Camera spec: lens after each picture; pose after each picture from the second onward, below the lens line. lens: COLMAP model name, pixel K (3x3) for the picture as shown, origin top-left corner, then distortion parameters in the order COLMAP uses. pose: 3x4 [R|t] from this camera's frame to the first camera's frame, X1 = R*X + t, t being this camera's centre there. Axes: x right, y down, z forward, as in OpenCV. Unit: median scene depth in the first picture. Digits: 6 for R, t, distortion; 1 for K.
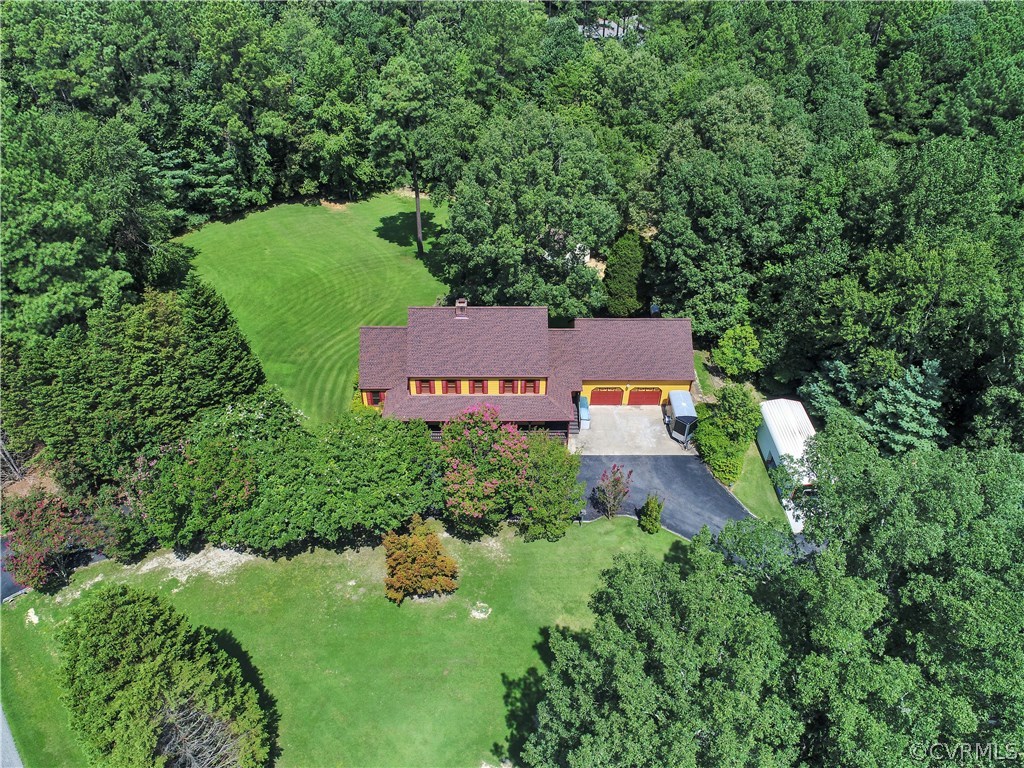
lens RADIAL K [[777.9, 0, 513.8], [0, 777.9, 387.7], [0, 0, 1]] dist [-0.004002, 0.003103]
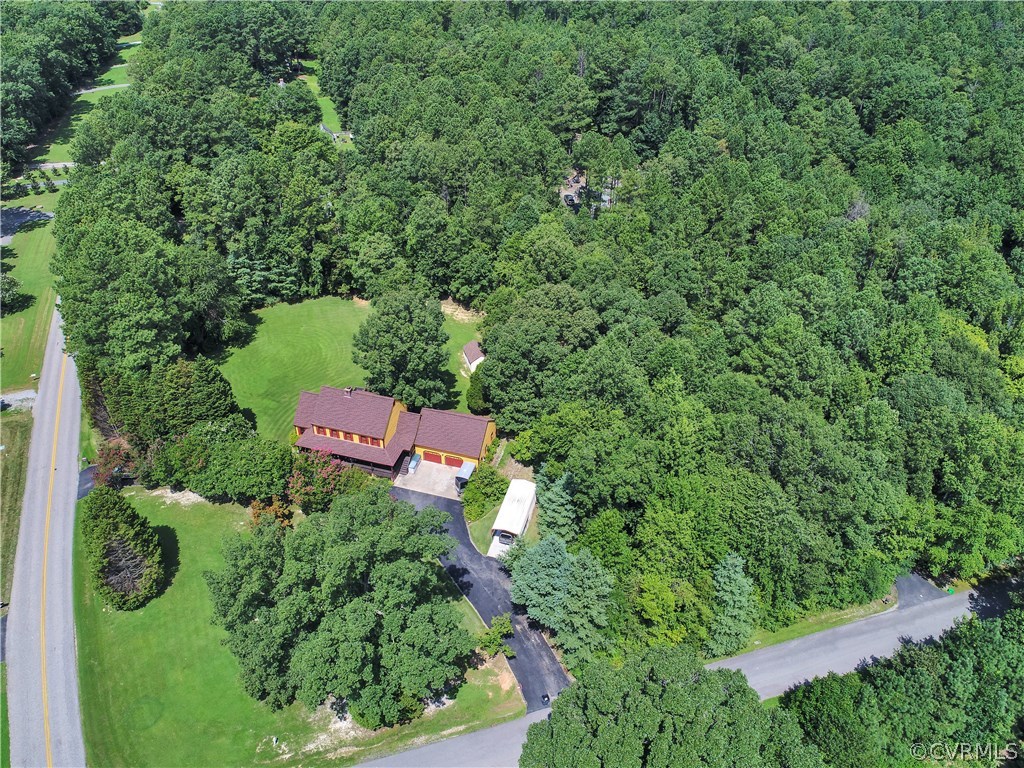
lens RADIAL K [[777.9, 0, 514.1], [0, 777.9, 389.1], [0, 0, 1]] dist [-0.004002, 0.003103]
pose [[0.954047, 0.179008, -0.240315, 0.686552], [-0.189367, 0.981692, -0.020530, -0.135549], [0.232240, 0.065094, 0.970478, -0.610414]]
